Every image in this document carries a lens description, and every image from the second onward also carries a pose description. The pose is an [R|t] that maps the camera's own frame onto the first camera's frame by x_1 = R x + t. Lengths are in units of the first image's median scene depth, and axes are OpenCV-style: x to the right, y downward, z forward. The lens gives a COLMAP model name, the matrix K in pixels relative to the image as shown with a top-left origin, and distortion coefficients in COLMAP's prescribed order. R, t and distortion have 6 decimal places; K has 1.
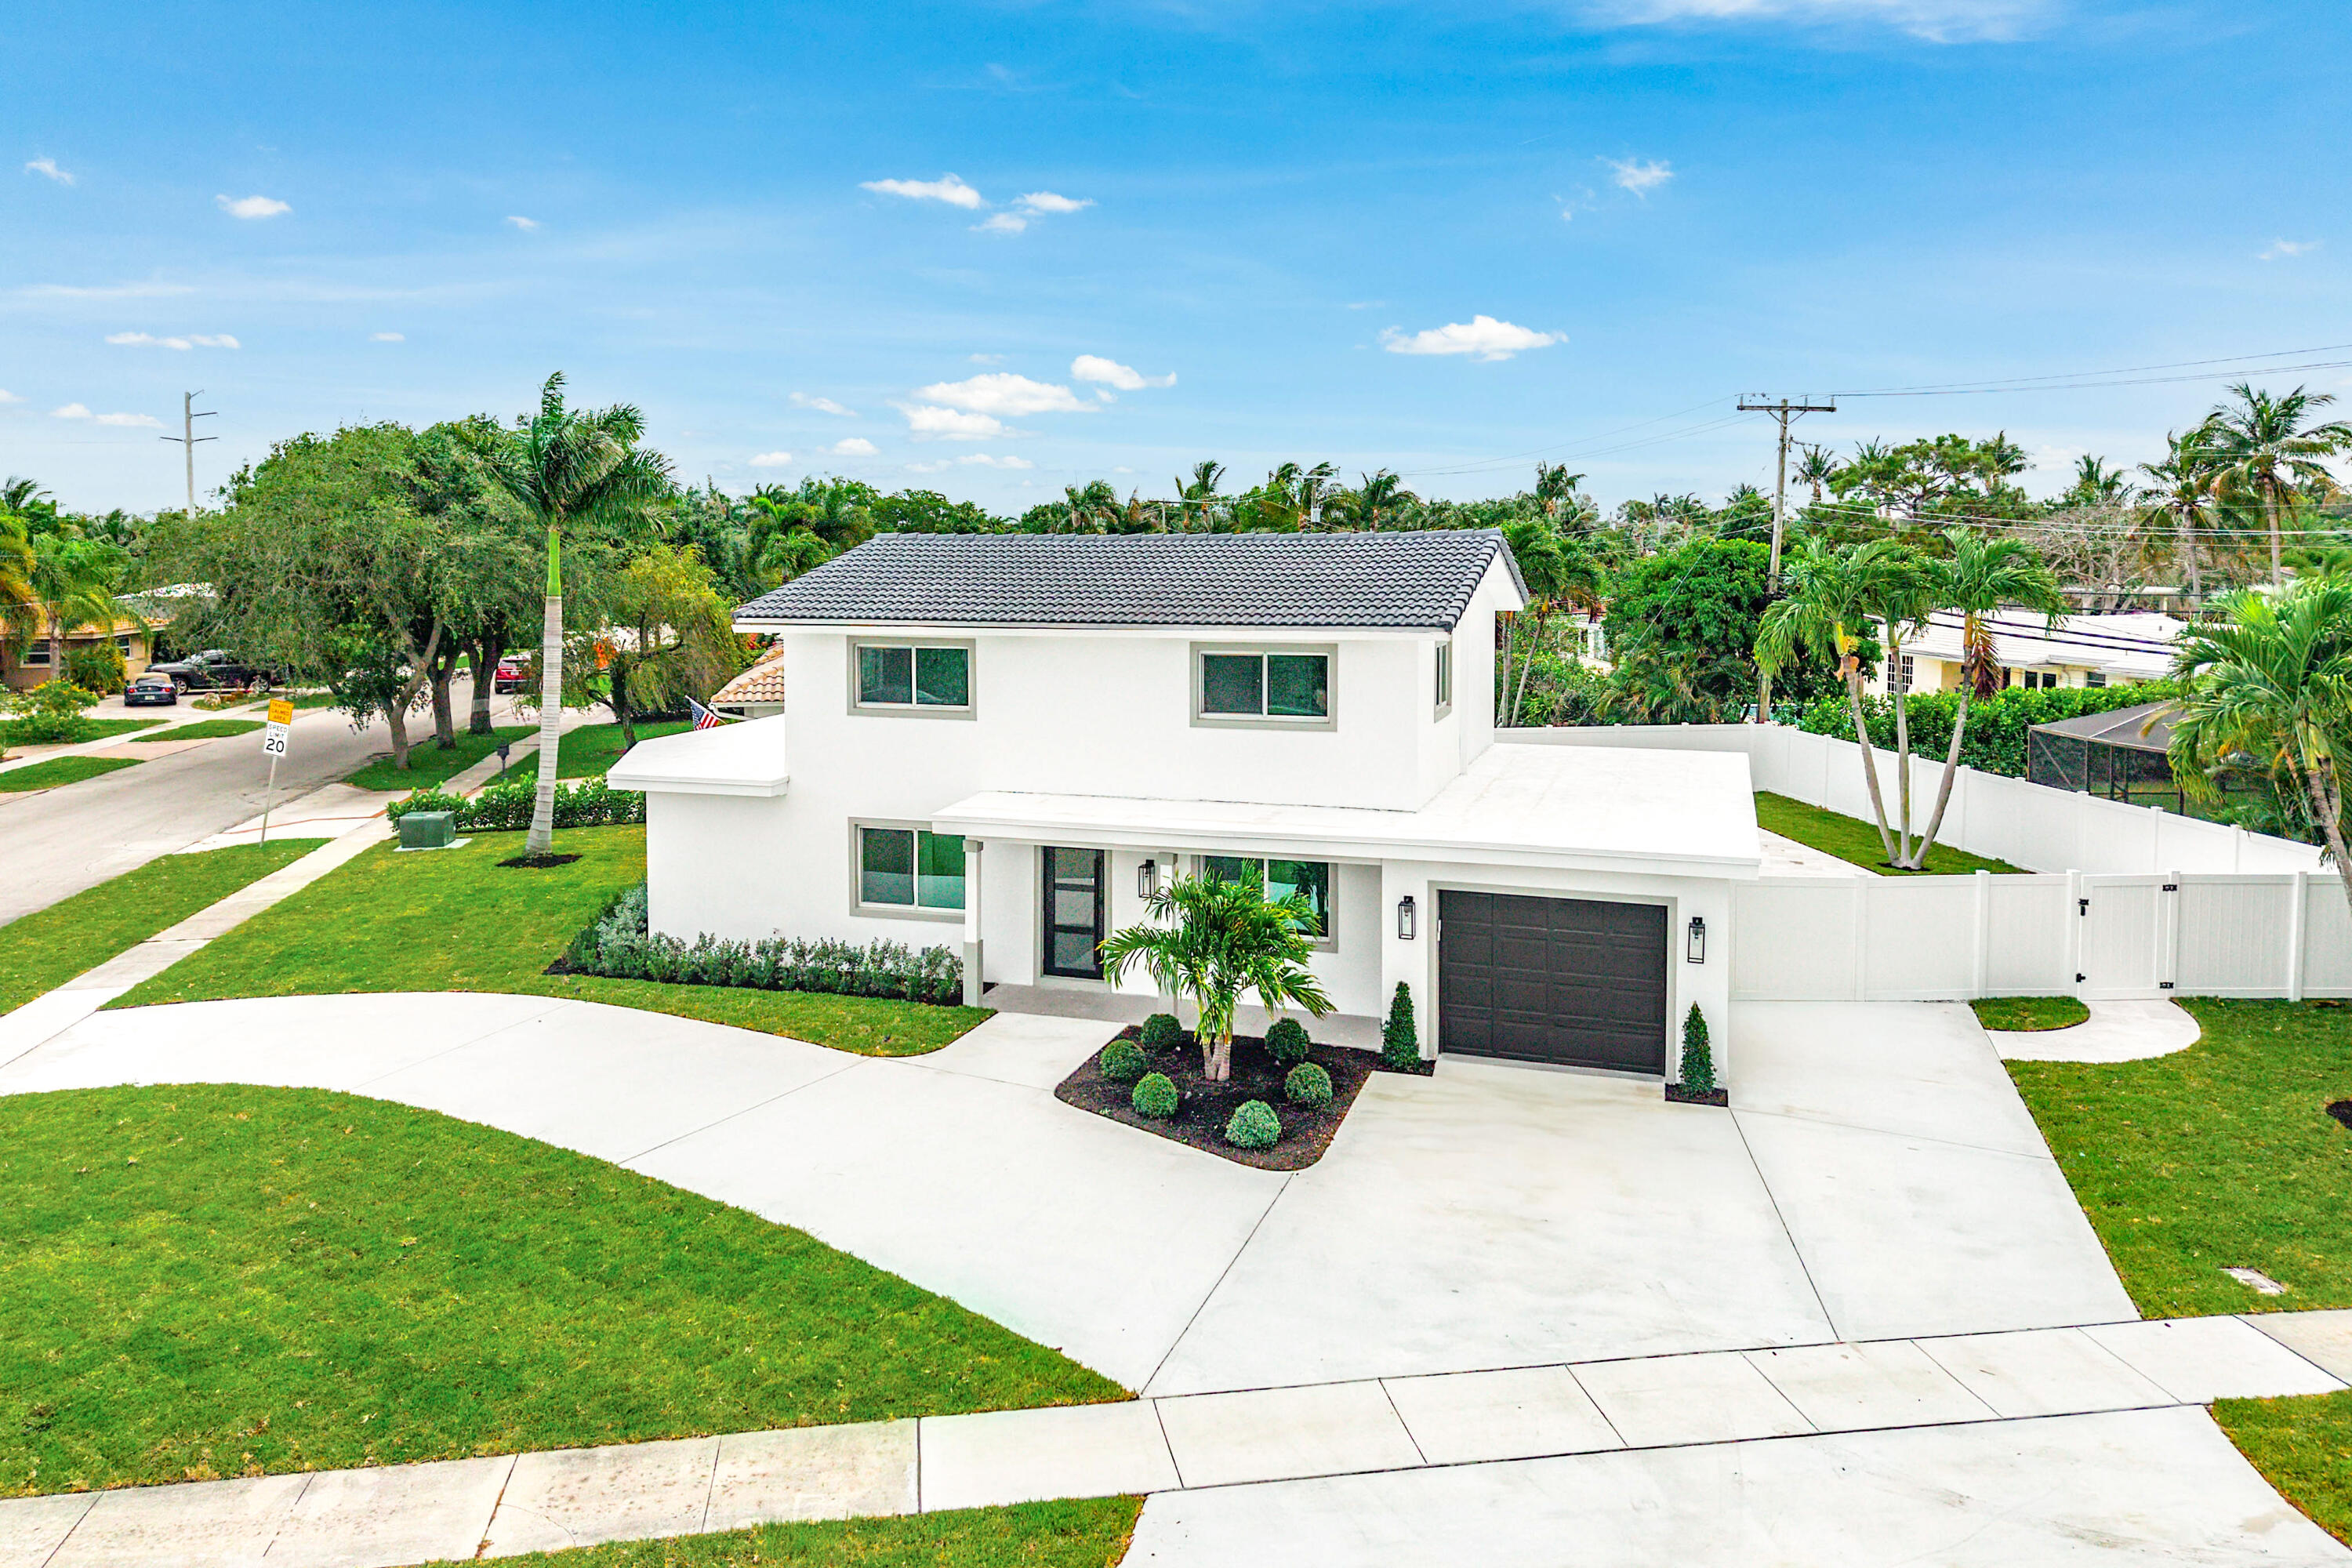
lens RADIAL K [[1614.2, 0, 1163.8], [0, 1614.2, 783.9], [0, 0, 1]] dist [0.025069, 0.001855]
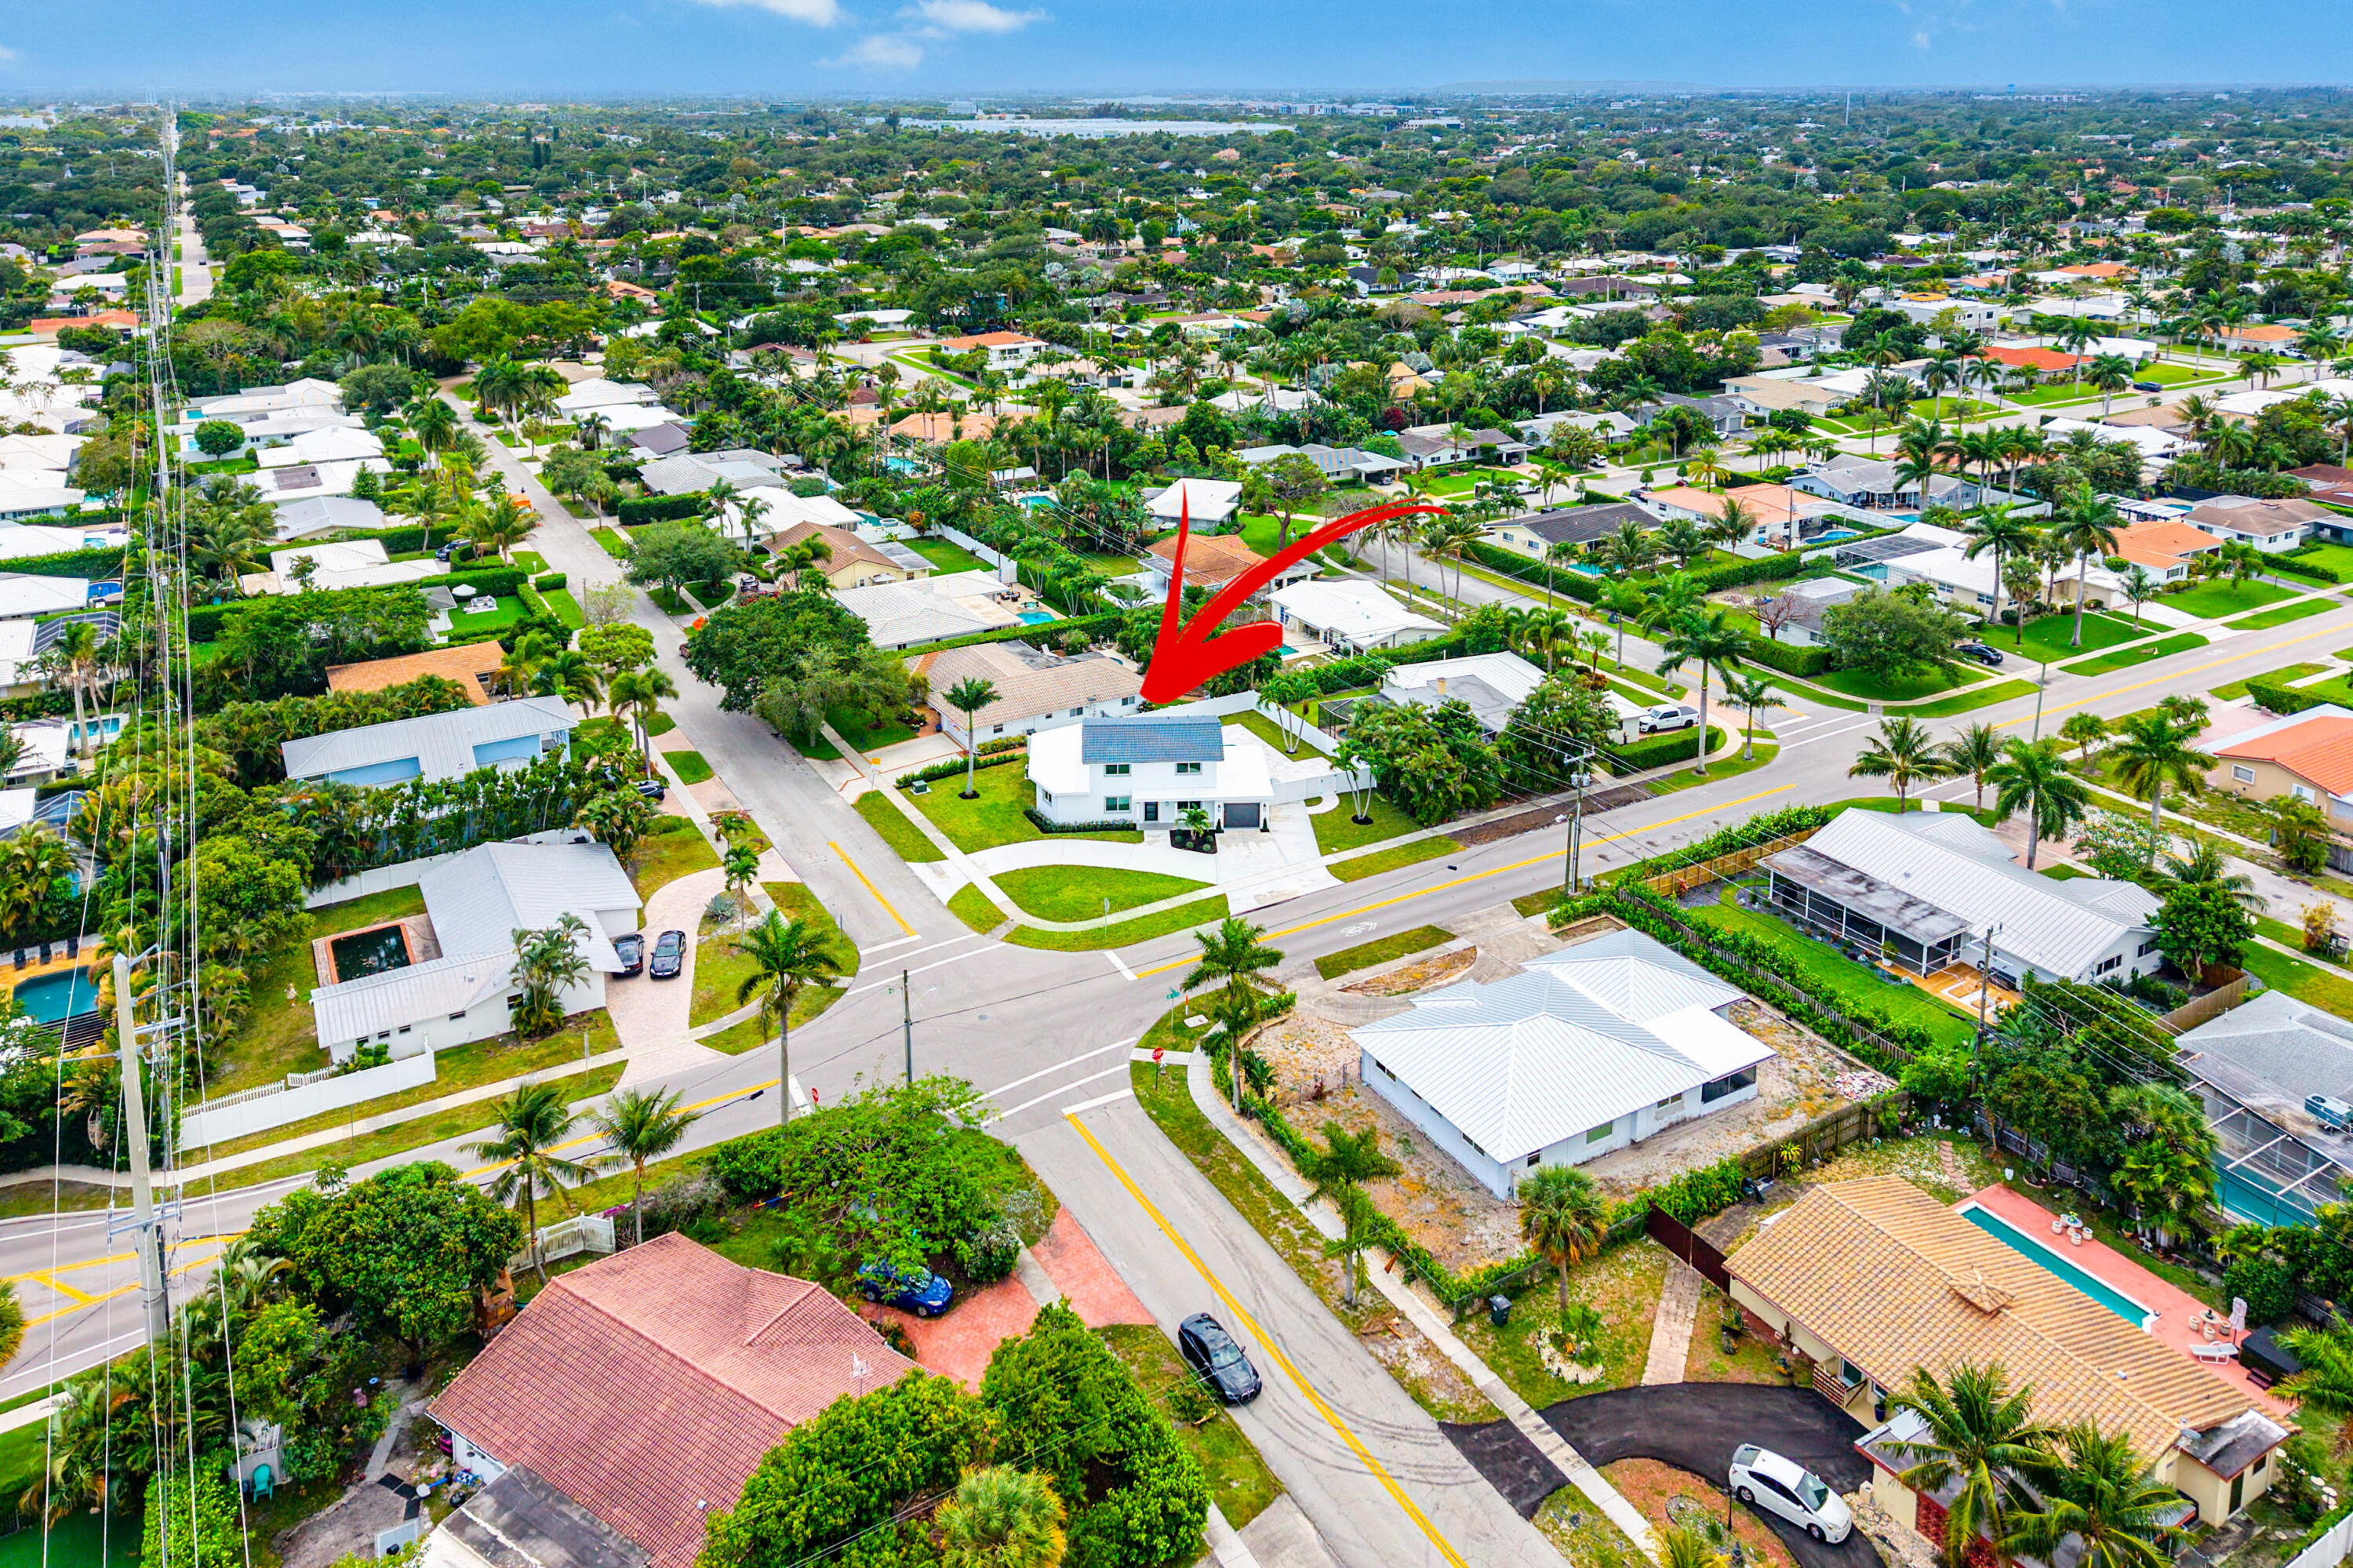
lens RADIAL K [[1614.9, 0, 1164.3], [0, 1614.9, 783.9], [0, 0, 1]] dist [0.025069, 0.001855]
pose [[0.932469, -0.148417, 0.329355, -1.877387], [0.054687, 0.959193, 0.277412, -1.574605], [-0.357088, -0.240667, 0.902534, -4.051273]]
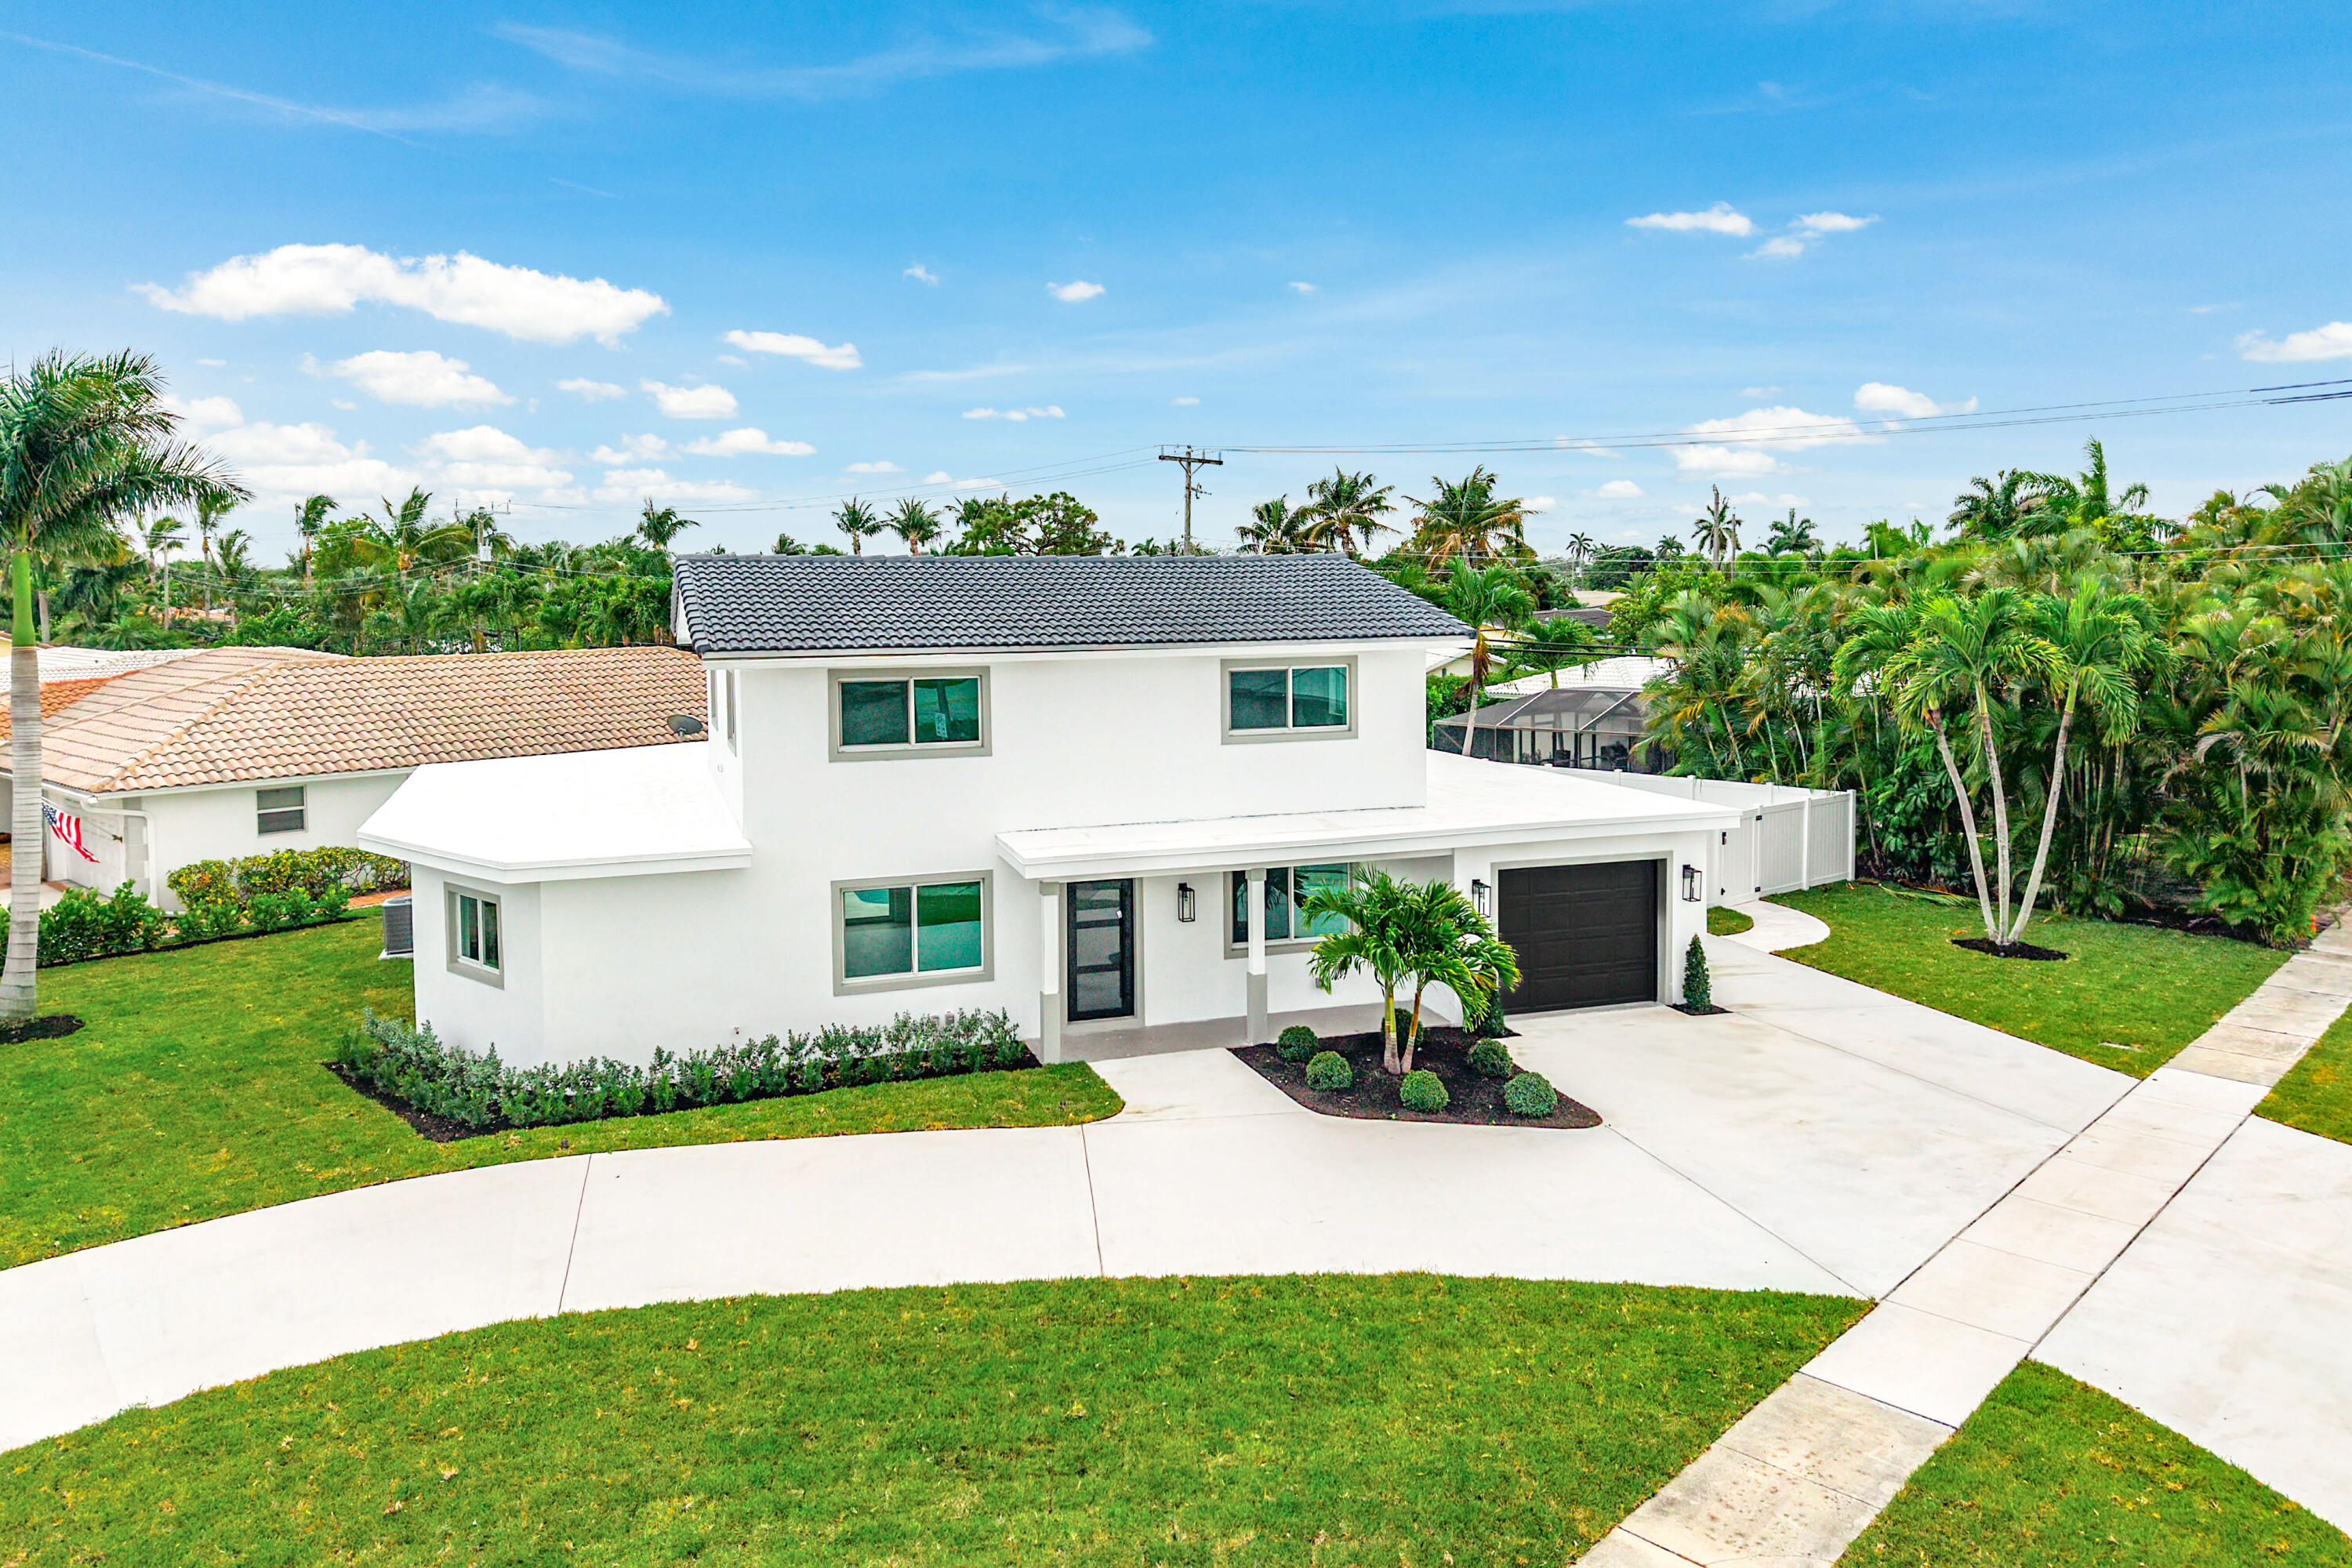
lens RADIAL K [[1614.2, 0, 1163.8], [0, 1614.2, 783.9], [0, 0, 1]] dist [0.025069, 0.001855]
pose [[0.788724, -0.078192, 0.609755, -0.645686], [0.096872, 0.995294, 0.002327, -0.017562], [-0.607067, 0.057232, 0.792587, 0.234769]]
